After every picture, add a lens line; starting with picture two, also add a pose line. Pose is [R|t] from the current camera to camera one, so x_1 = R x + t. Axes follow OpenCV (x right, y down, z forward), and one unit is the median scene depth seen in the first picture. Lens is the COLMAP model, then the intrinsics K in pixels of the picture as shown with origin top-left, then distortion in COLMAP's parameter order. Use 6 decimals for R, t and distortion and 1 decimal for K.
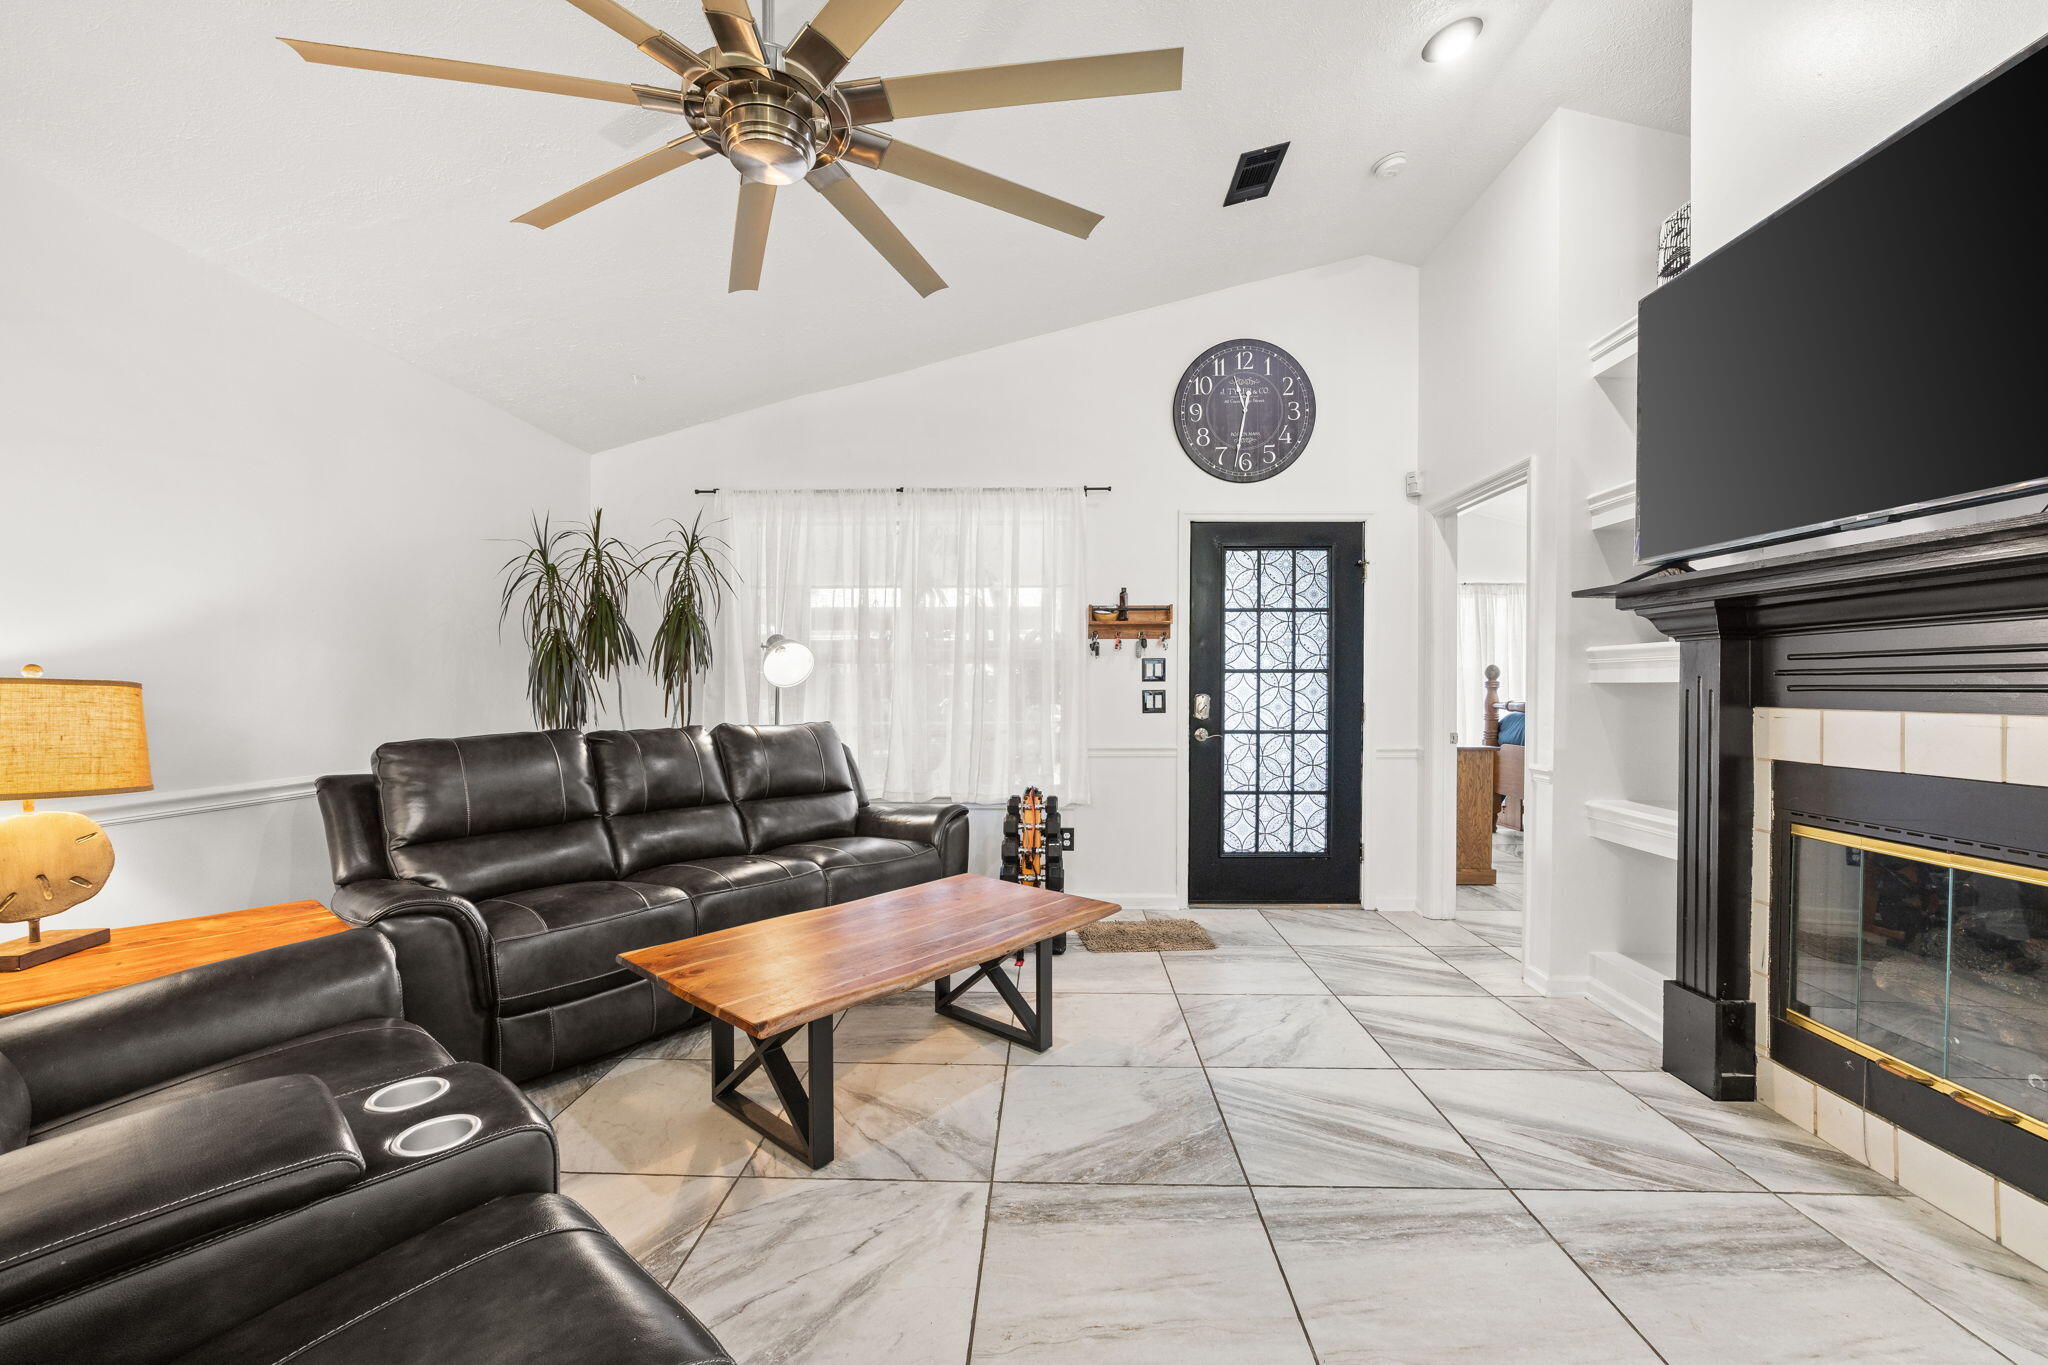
lens RADIAL K [[828.1, 0, 1038.6], [0, 828.1, 682.4], [0, 0, 1]] dist [-0.021977, 0.006622]
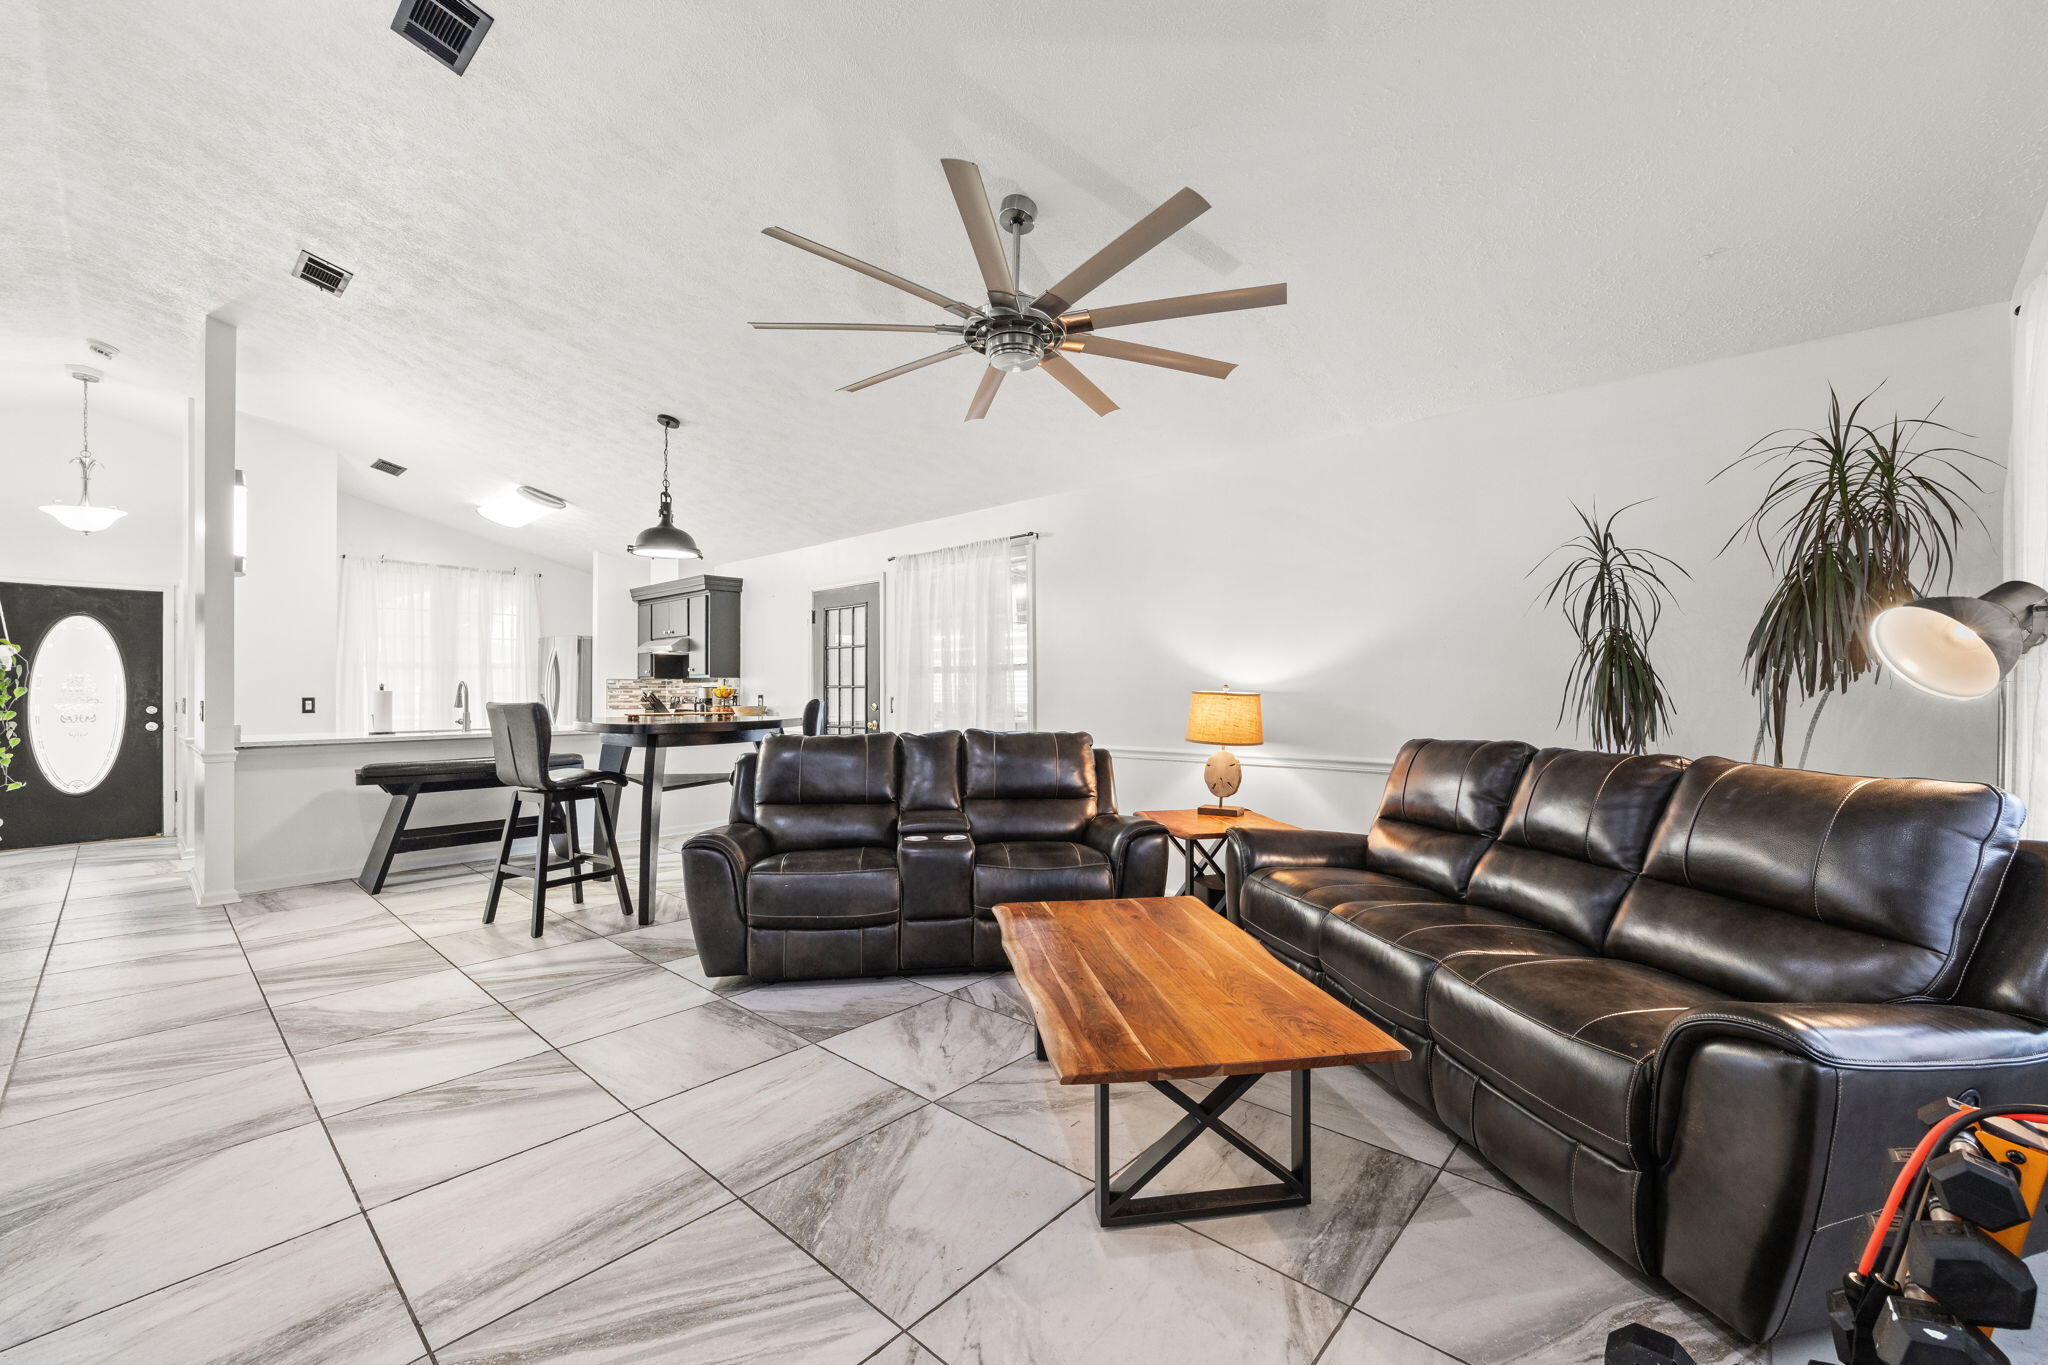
lens RADIAL K [[828.1, 0, 1029.6], [0, 828.1, 682.9], [0, 0, 1]] dist [-0.021977, 0.006622]
pose [[-0.653258, -0.004575, -0.757121, 0.354345], [0.007317, 0.999897, -0.012355, -0.001315], [0.757100, -0.013611, -0.653158, 0.870096]]
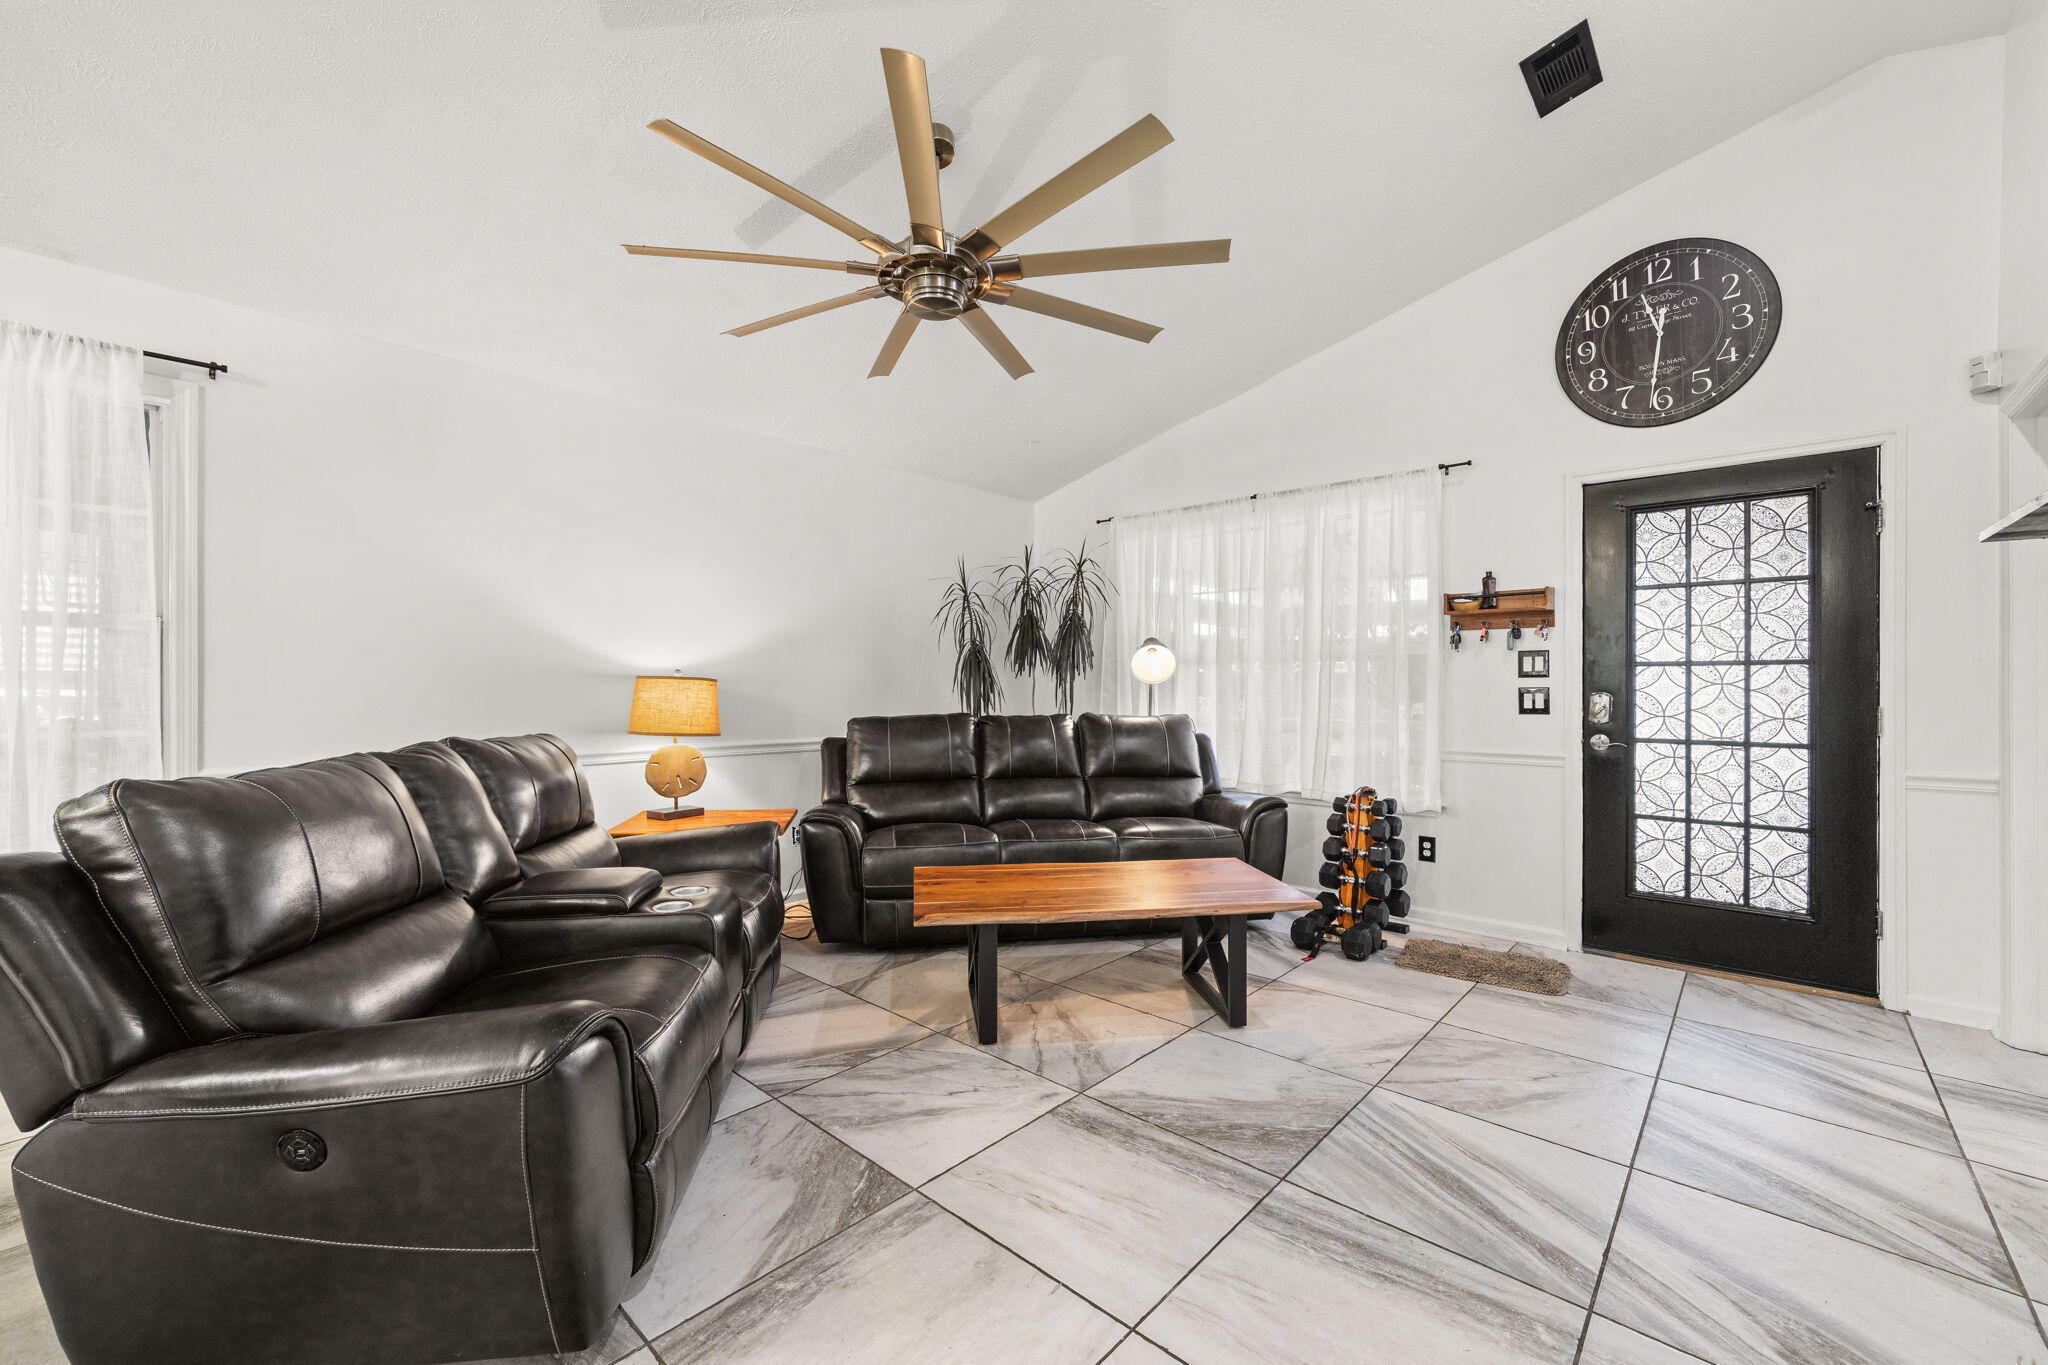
lens RADIAL K [[828.1, 0, 1029.3], [0, 828.1, 670.6], [0, 0, 1]] dist [-0.021977, 0.006622]
pose [[0.755956, -0.008932, -0.654562, 0.307475], [0.000412, 0.999913, -0.013168, 0.002768], [0.654622, 0.009685, 0.755894, 0.016090]]
